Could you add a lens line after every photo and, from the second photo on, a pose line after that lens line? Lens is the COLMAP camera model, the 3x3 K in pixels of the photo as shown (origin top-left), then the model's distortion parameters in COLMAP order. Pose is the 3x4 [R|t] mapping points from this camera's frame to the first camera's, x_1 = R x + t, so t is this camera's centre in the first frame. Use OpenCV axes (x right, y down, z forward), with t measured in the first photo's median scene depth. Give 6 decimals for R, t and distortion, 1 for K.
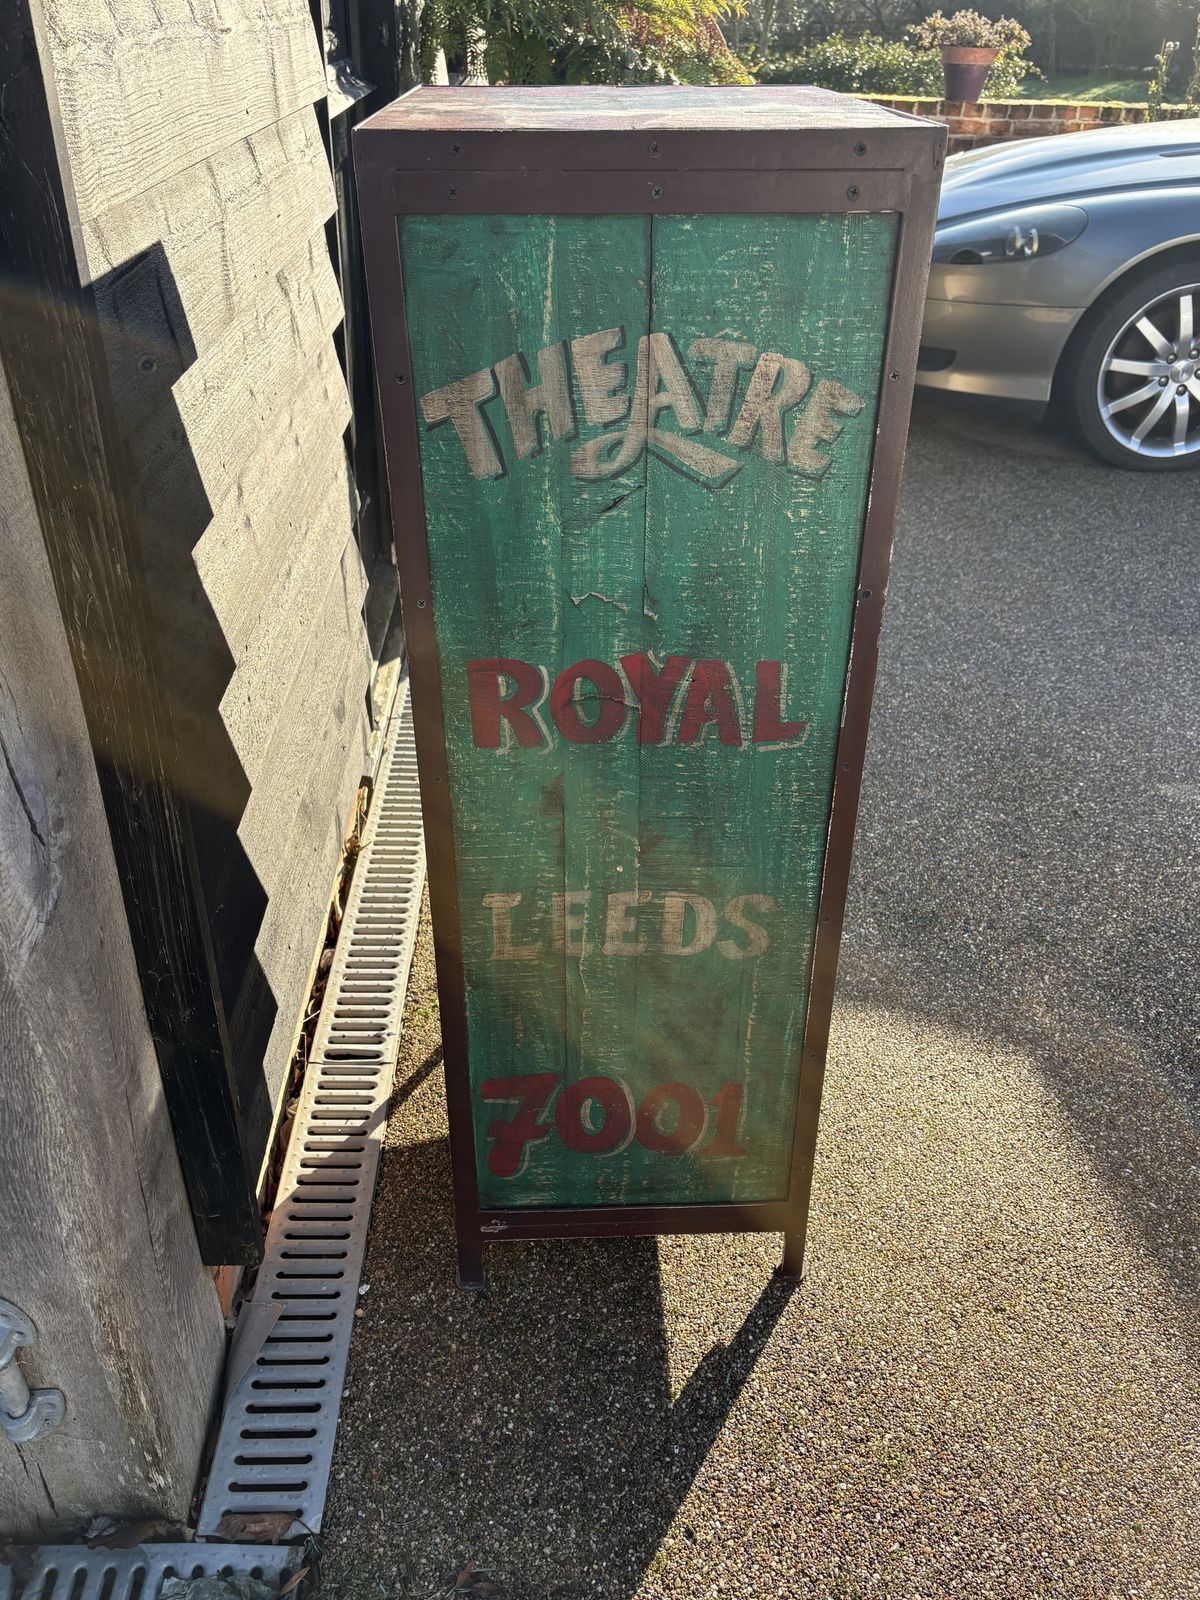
lens RADIAL K [[1267.7, 0, 612.8], [0, 1267.7, 795.5], [0, 0, 1]] dist [0.015300, -0.001610]
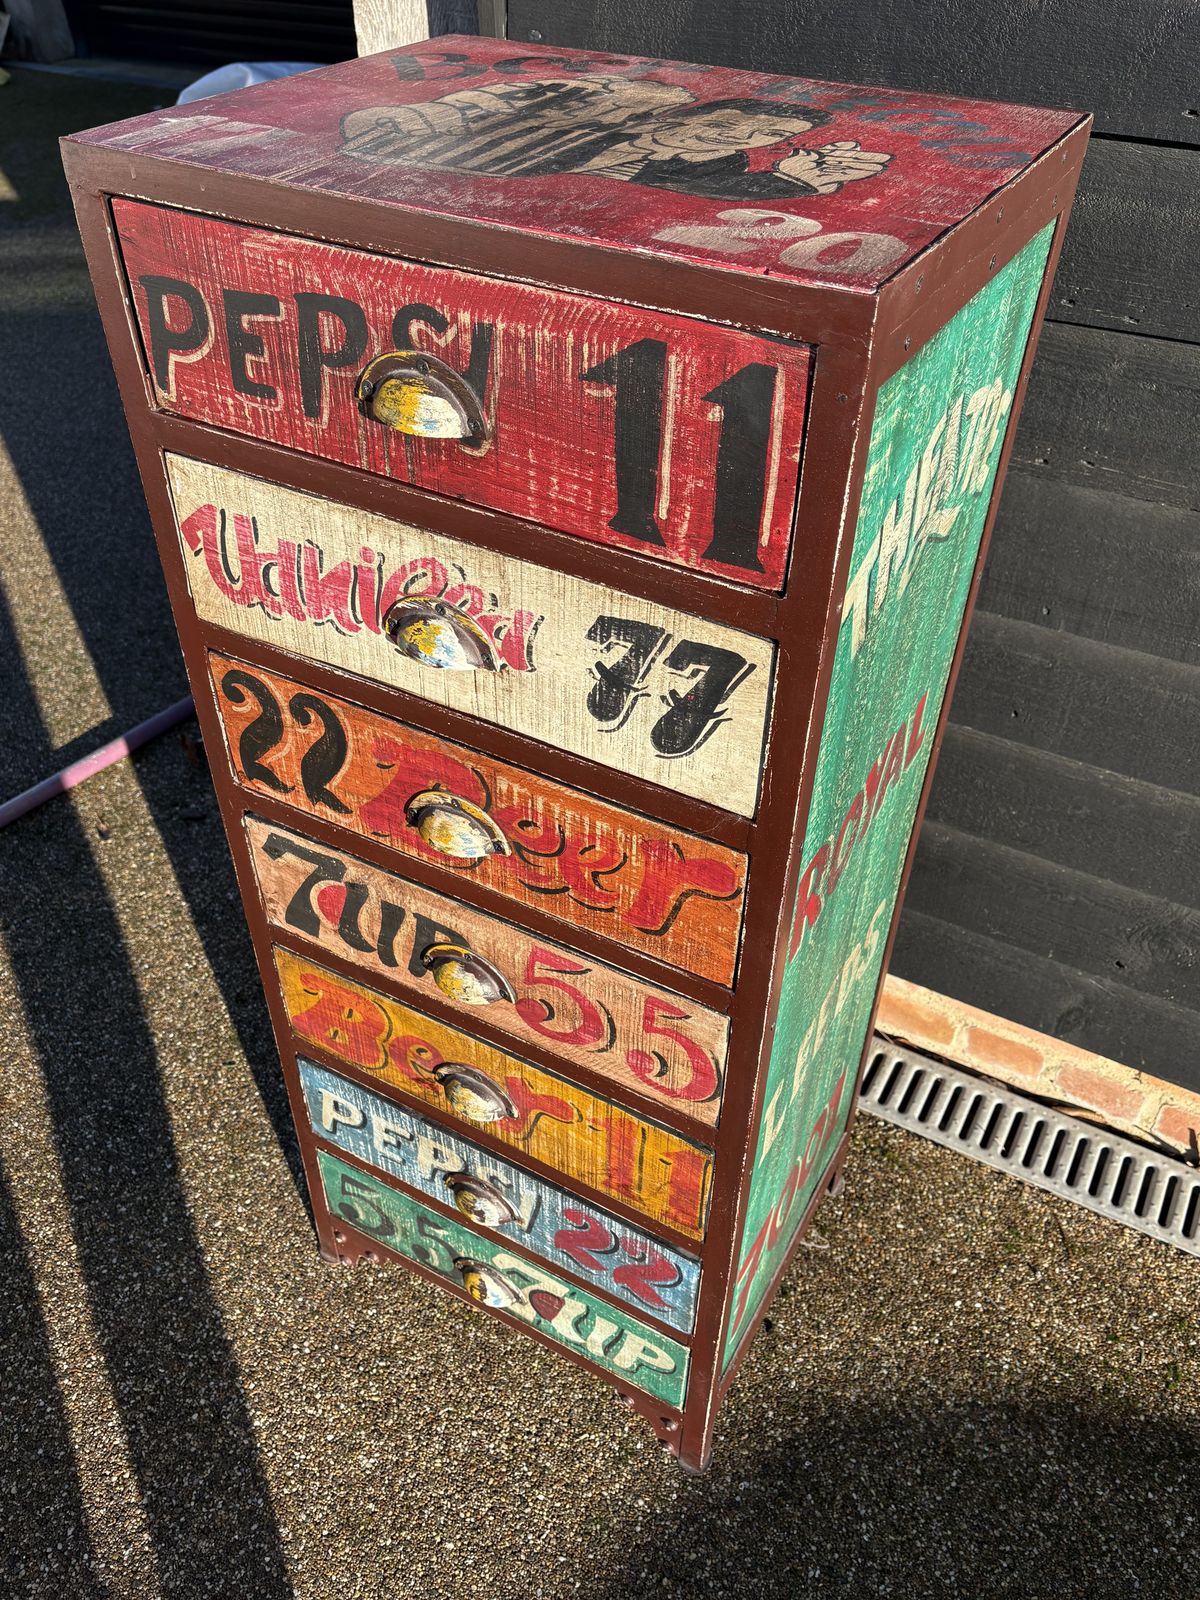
lens RADIAL K [[1254.6, 0, 613.4], [0, 1254.6, 805.4], [0, 0, 1]] dist [0.066759, -0.078787]
pose [[-0.523693, 0.539996, -0.658901, 0.542742], [-0.473773, 0.458194, 0.752062, -0.707479], [0.708015, 0.706019, 0.015882, 0.976623]]
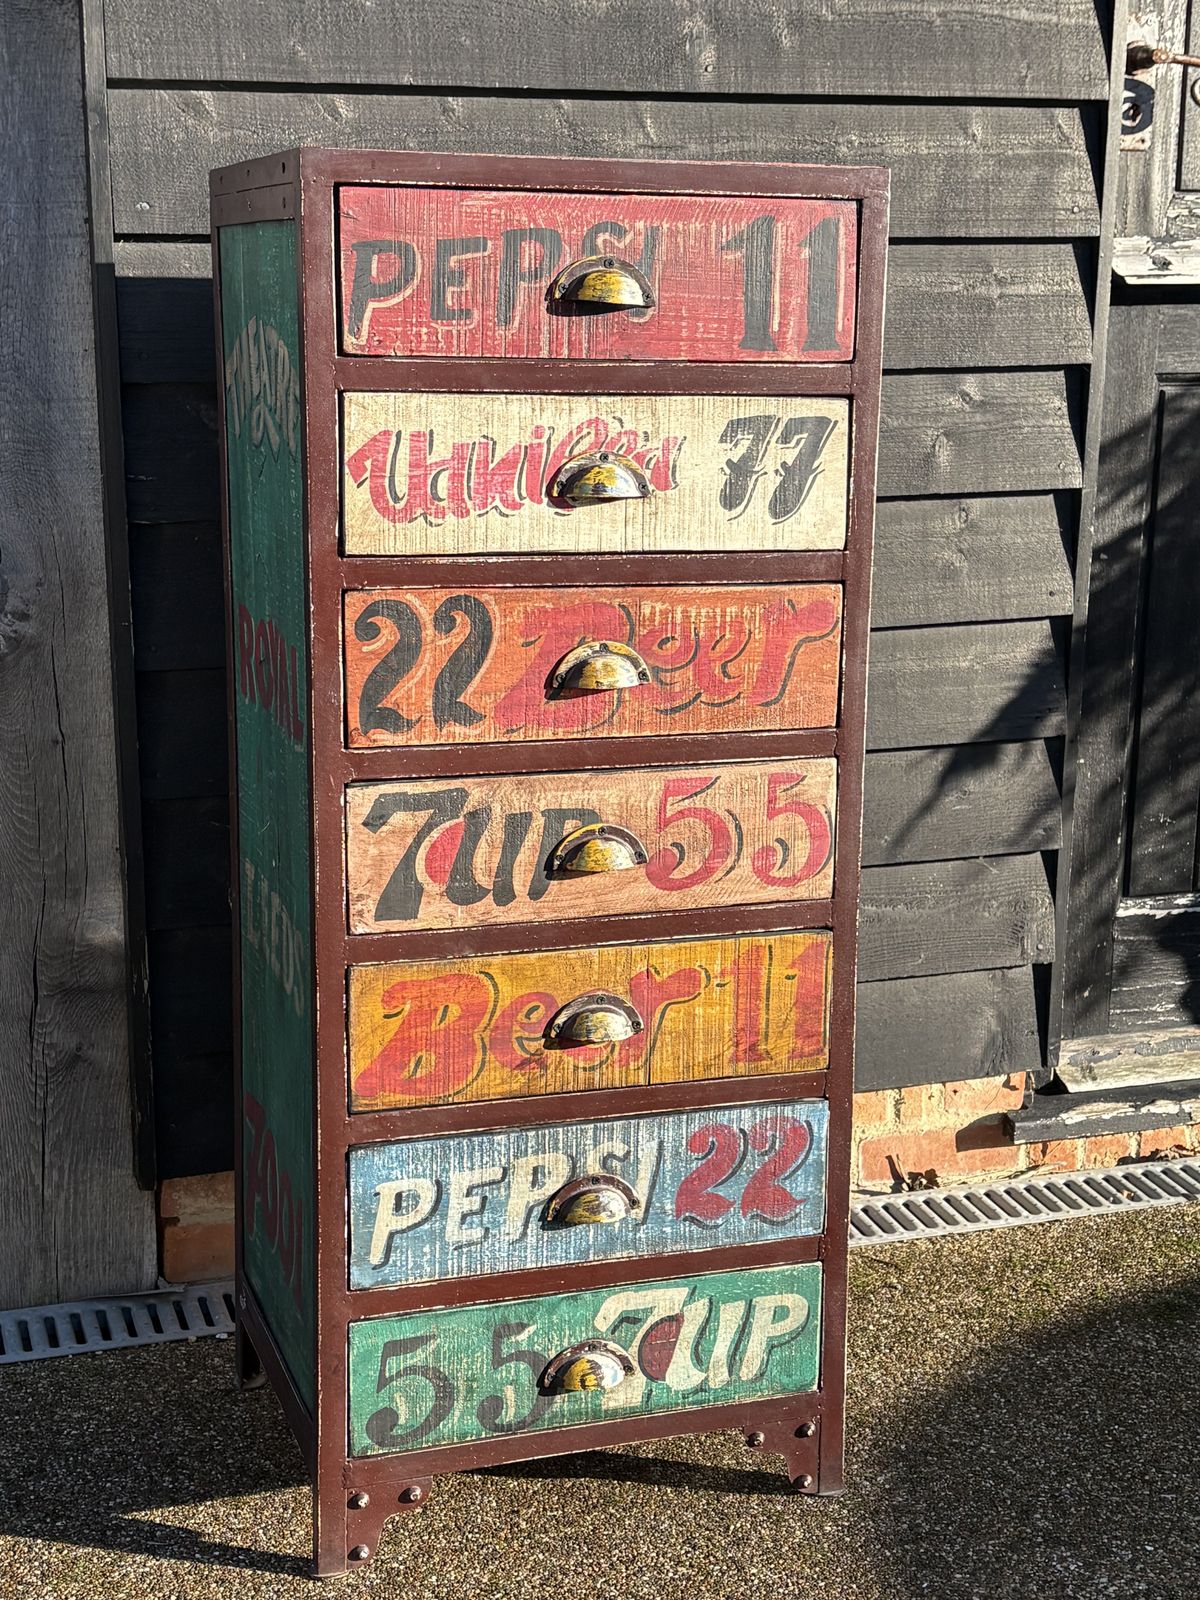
lens RADIAL K [[2345.2, 0, 612.3], [0, 2345.2, 804.3], [0, 0, 1]] dist [0.251738, -0.965360]
pose [[0.286750, 0.203377, -0.936169, 1.526502], [-0.523284, 0.851798, 0.024765, -0.138528], [0.802464, 0.482781, 0.350677, 0.474271]]
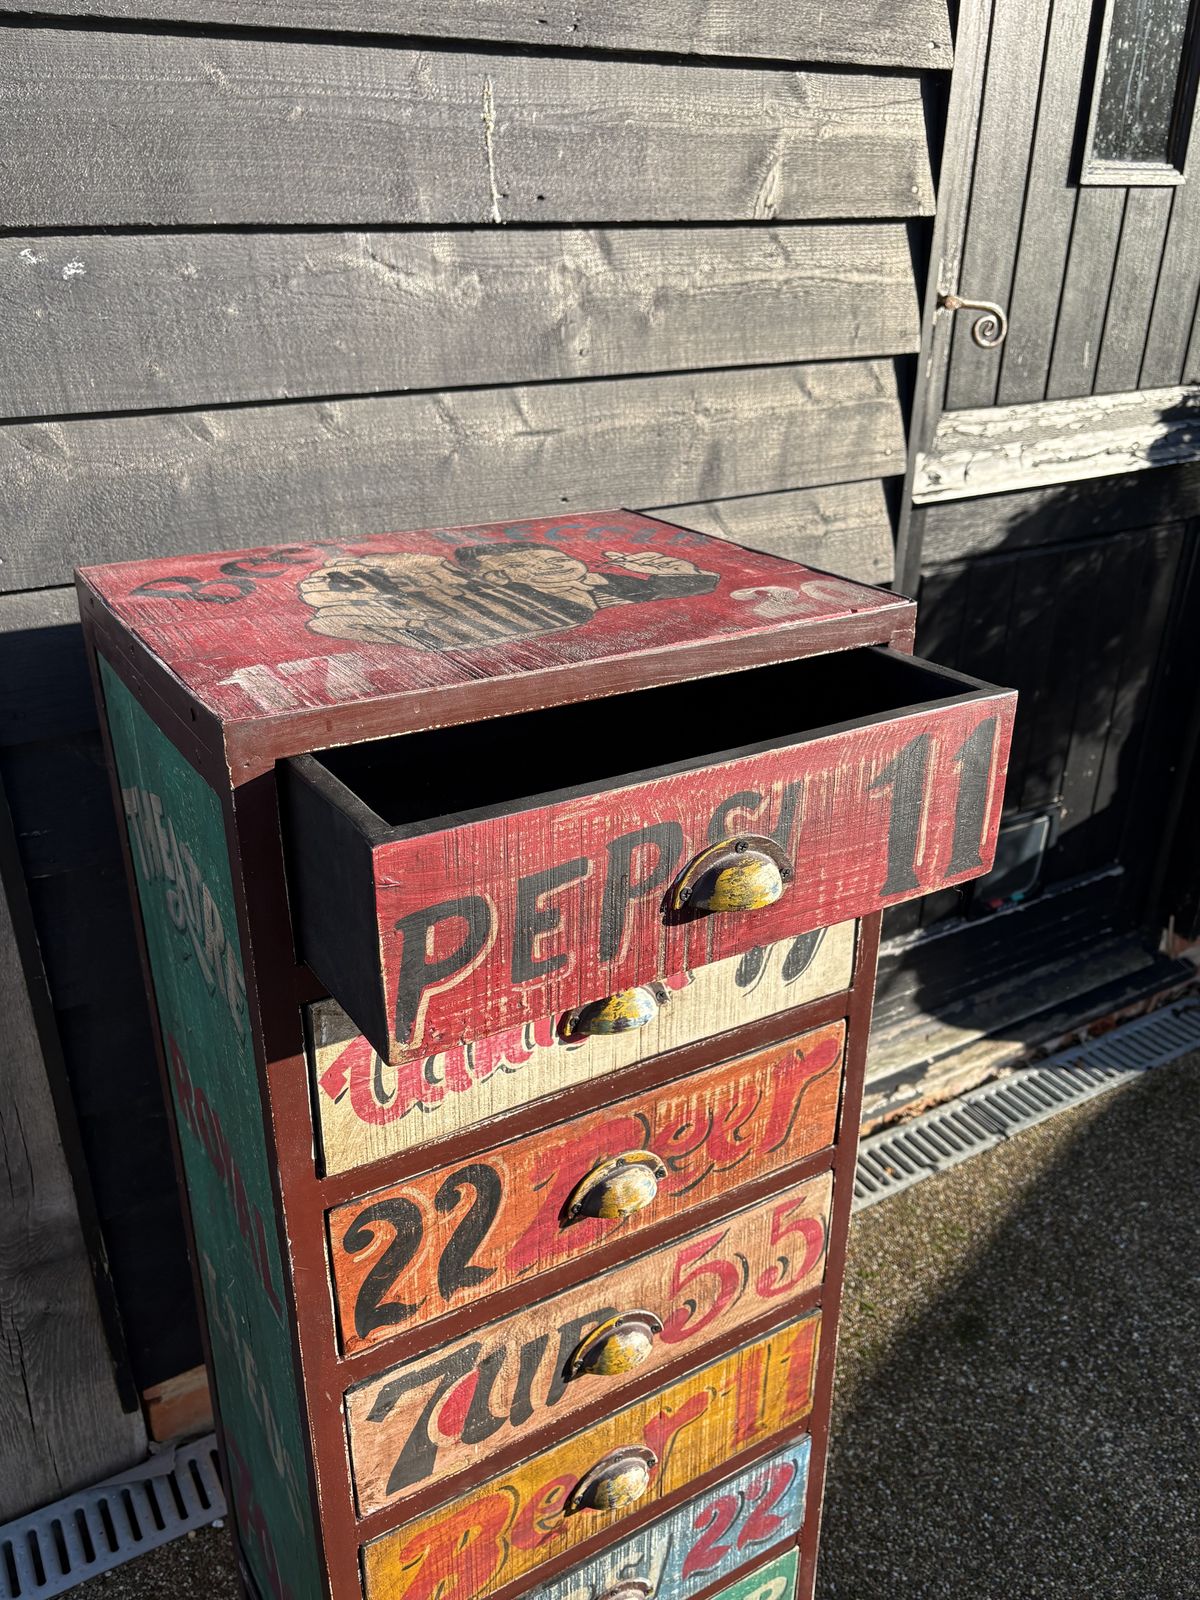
lens RADIAL K [[1267.7, 0, 612.8], [0, 1267.7, 795.5], [0, 0, 1]] dist [0.015300, -0.001610]
pose [[0.487458, 0.352528, -0.798817, 0.633817], [-0.473093, 0.875578, 0.097711, -0.420524], [0.733872, 0.330284, 0.593585, 0.453112]]
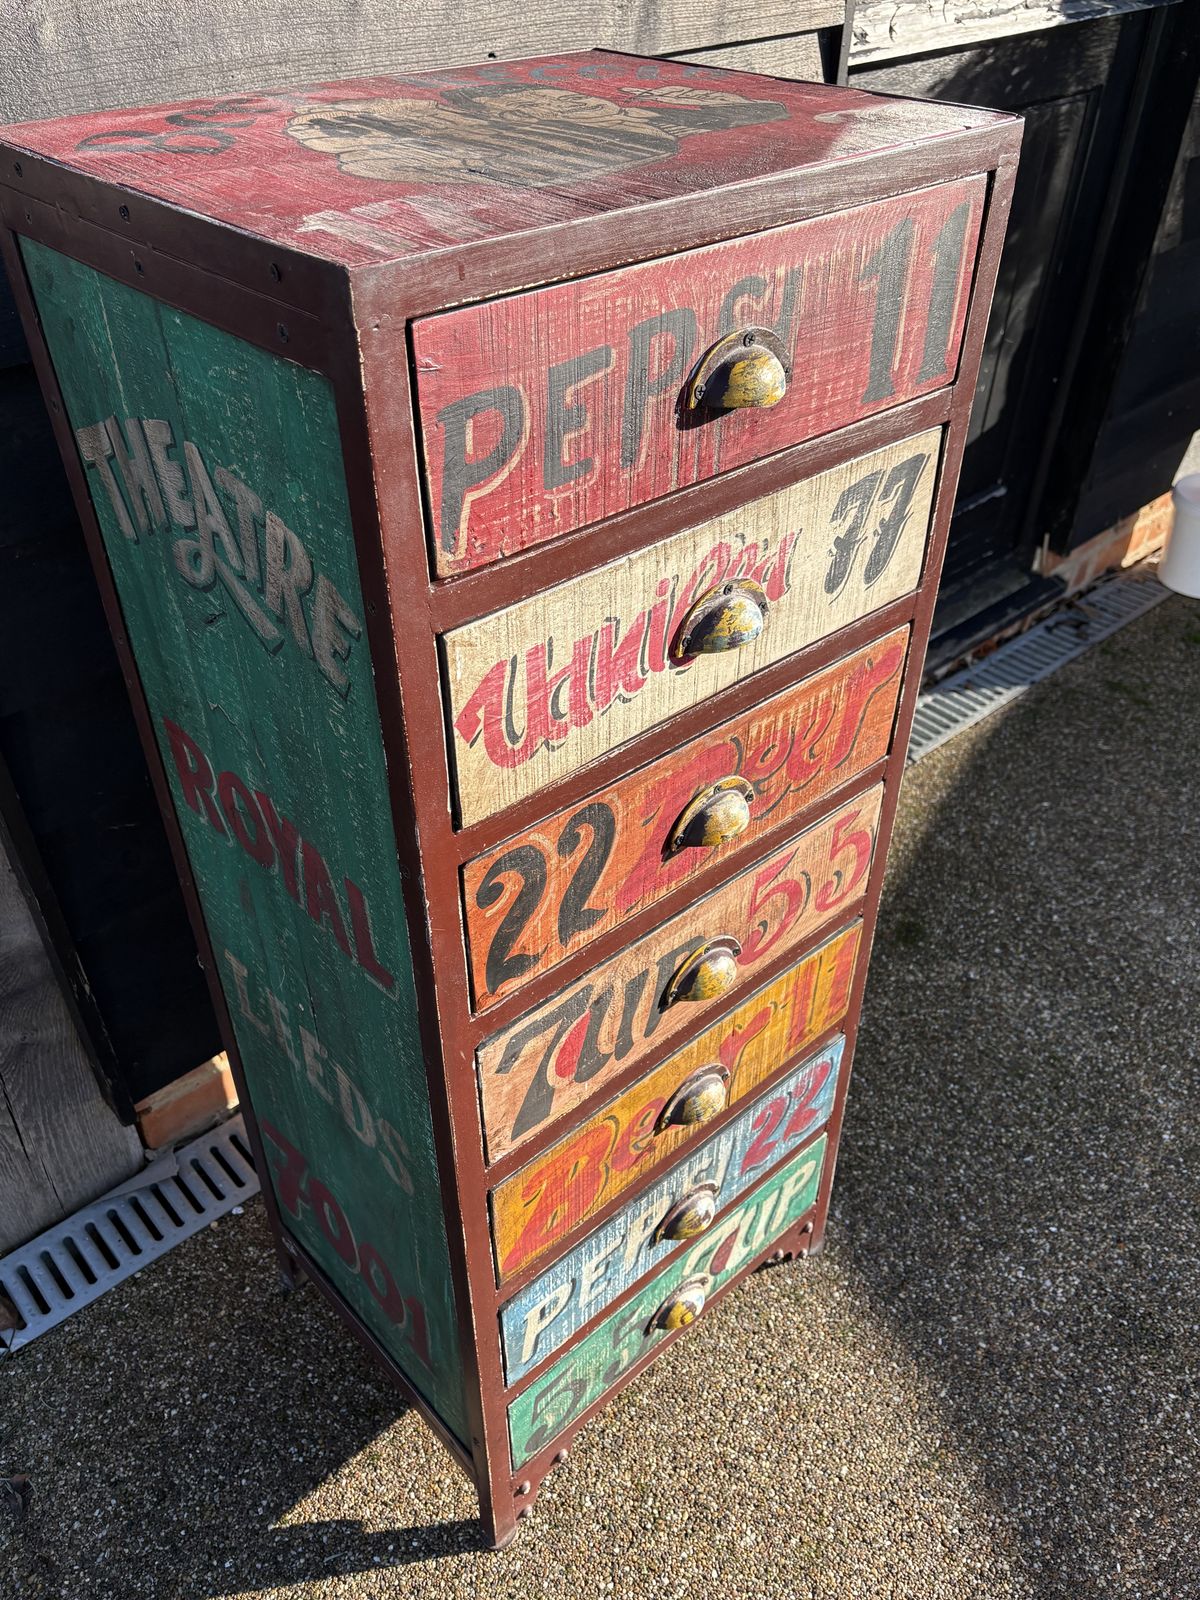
lens RADIAL K [[1252.3, 0, 601.7], [0, 1252.3, 803.4], [0, 0, 1]] dist [0.081939, -0.103783]
pose [[0.643104, 0.465982, -0.607682, 0.516132], [-0.407993, 0.880038, 0.243053, -0.308552], [0.648042, 0.091622, 0.756074, 0.401079]]
